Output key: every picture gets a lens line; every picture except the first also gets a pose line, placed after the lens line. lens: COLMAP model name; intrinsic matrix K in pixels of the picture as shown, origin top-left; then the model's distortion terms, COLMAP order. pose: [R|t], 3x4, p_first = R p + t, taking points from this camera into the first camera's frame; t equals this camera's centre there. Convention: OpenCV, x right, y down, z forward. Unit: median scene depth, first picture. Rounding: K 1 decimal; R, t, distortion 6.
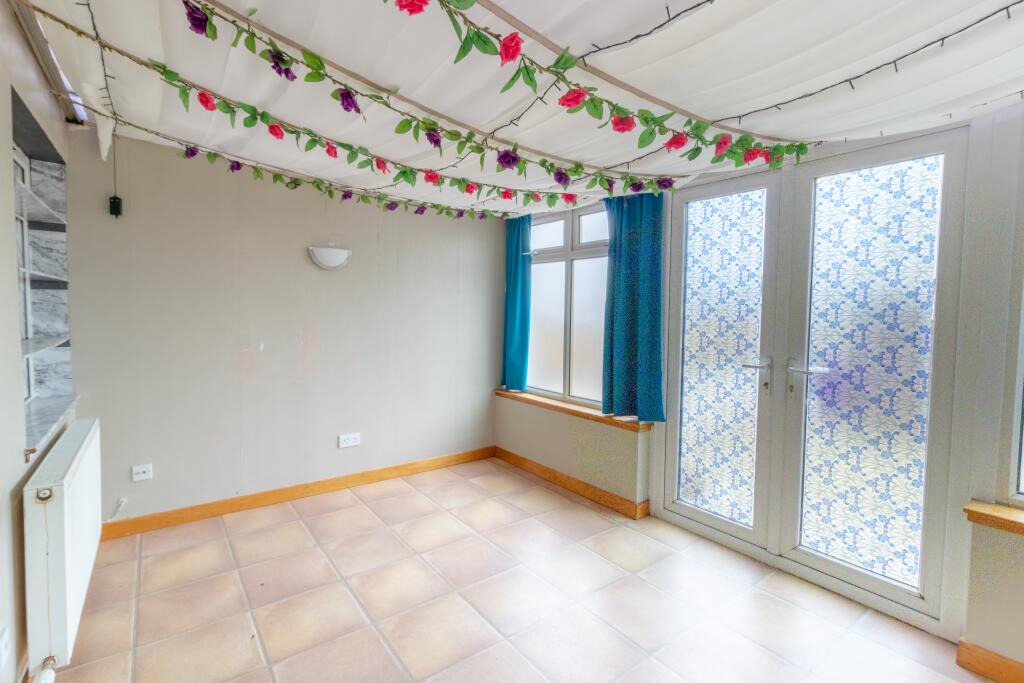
lens RADIAL K [[467.0, 0, 507.7], [0, 467.0, 335.0], [0, 0, 1]] dist [0.001042, 0.003302]
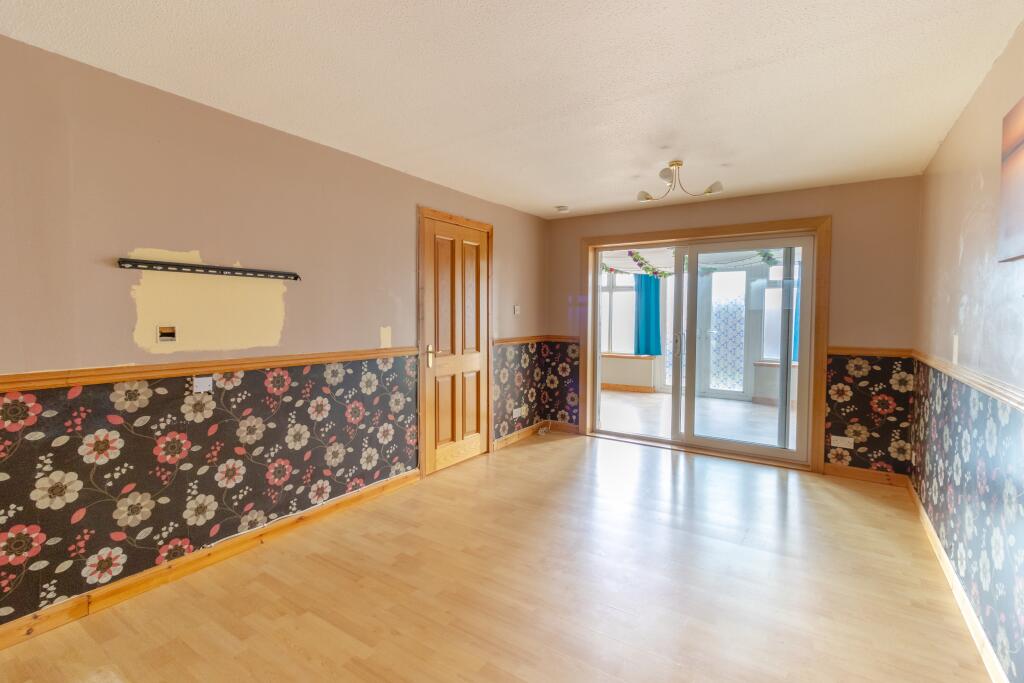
lens RADIAL K [[467.0, 0, 513.1], [0, 467.0, 341.4], [0, 0, 1]] dist [0.001042, 0.003302]
pose [[0.940397, -0.029770, 0.338773, -0.908665], [0.026116, 0.999541, 0.015339, 0.030049], [-0.339074, -0.005577, 0.940743, -0.812935]]
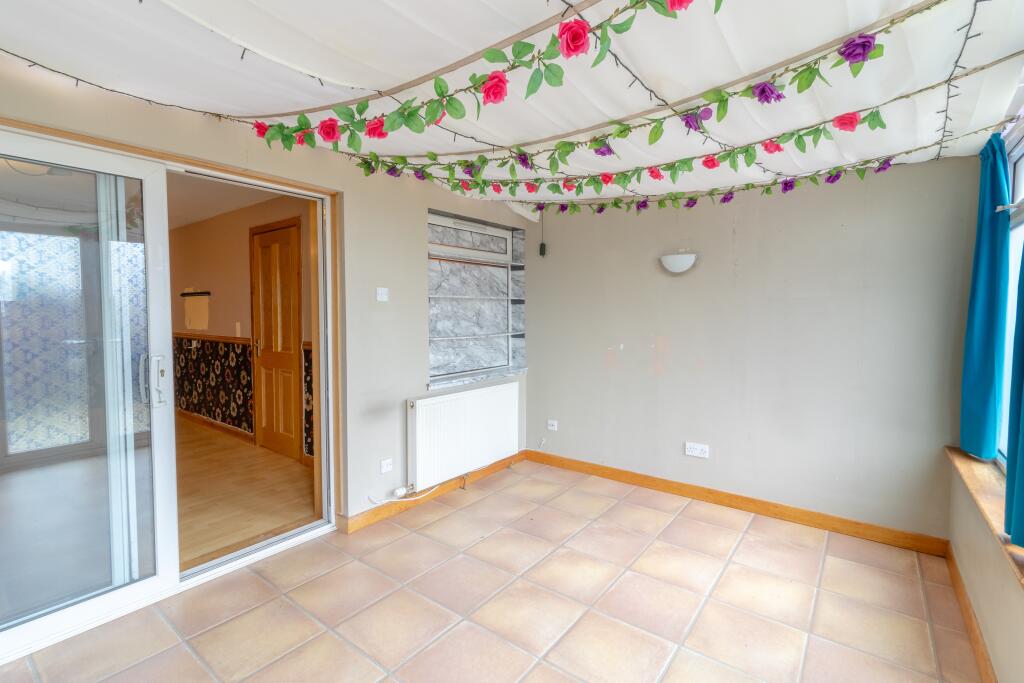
lens RADIAL K [[467.0, 0, 510.7], [0, 467.0, 339.3], [0, 0, 1]] dist [0.001042, 0.003302]
pose [[0.279154, 0.043568, -0.959257, 0.615820], [-0.047228, 0.998384, 0.031602, -0.020961], [0.959084, 0.036482, 0.280761, 0.460802]]
